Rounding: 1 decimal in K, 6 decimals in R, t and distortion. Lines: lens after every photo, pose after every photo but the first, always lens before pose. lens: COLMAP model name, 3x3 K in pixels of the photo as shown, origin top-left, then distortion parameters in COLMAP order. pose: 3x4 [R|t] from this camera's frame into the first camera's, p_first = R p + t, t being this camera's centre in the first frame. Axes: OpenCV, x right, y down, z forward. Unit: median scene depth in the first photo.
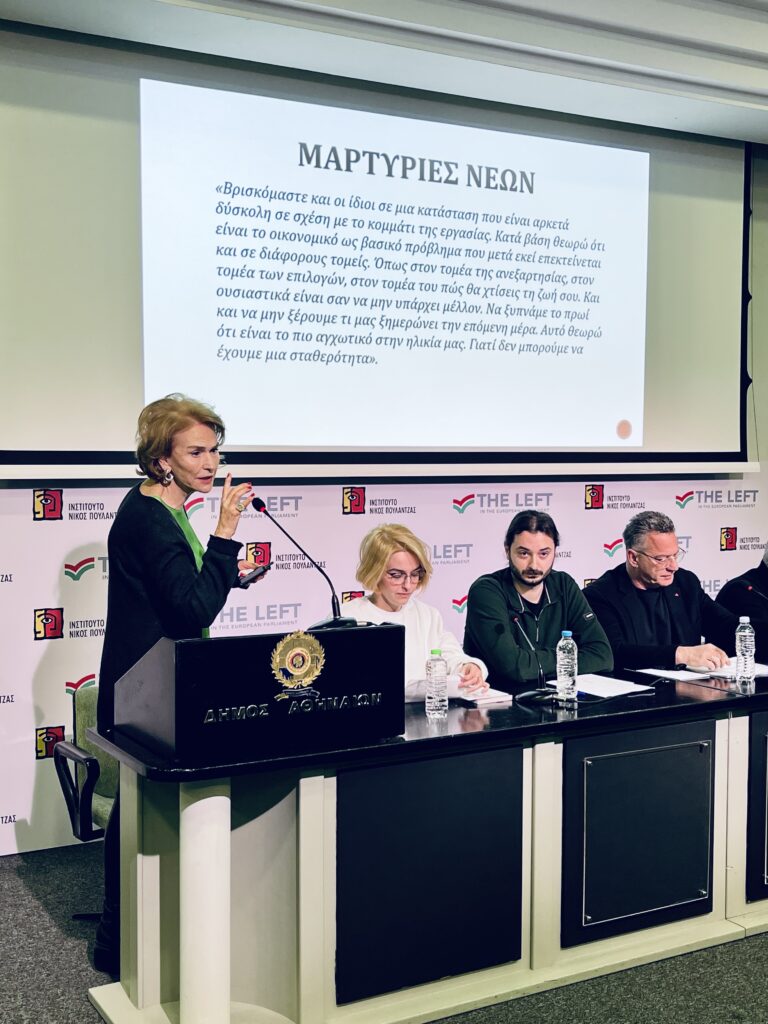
lens RADIAL K [[1204.1, 0, 381.6], [0, 1204.1, 510.4], [0, 0, 1]] dist [0.059867, 0.000000]
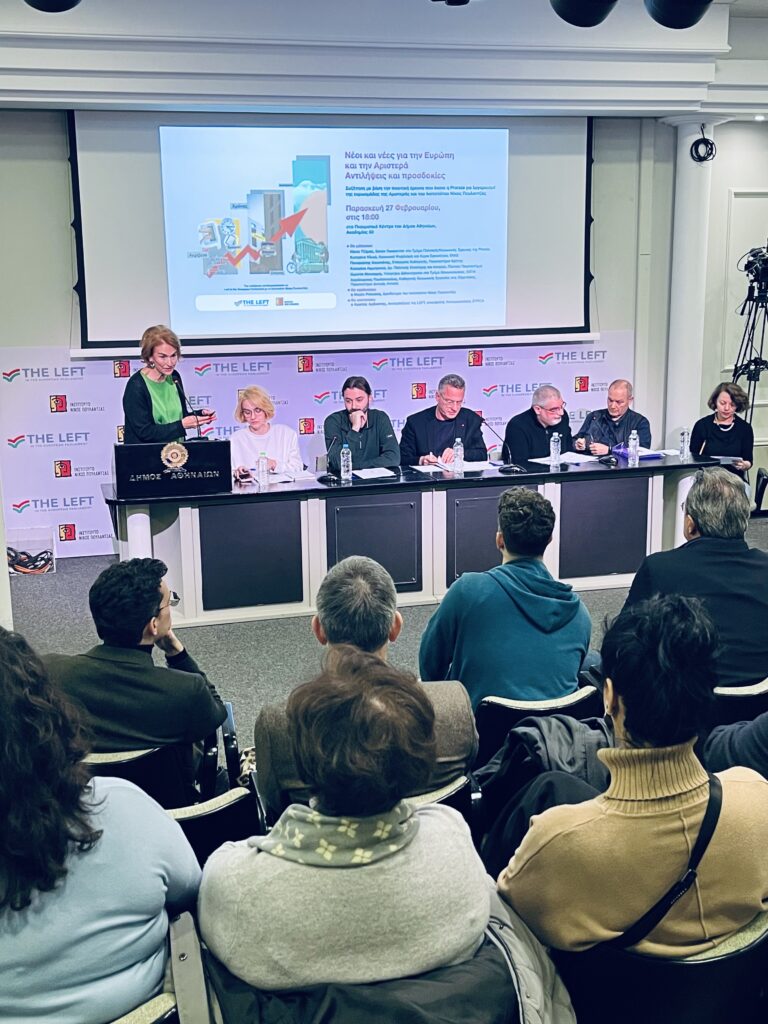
lens RADIAL K [[1204.1, 0, 388.2], [0, 1204.1, 511.5], [0, 0, 1]] dist [0.059867, 0.000000]
pose [[0.967967, 0.035282, -0.248587, 0.606632], [0.005743, 0.986707, 0.162407, -0.091251], [0.251013, -0.158633, 0.954897, -0.718854]]
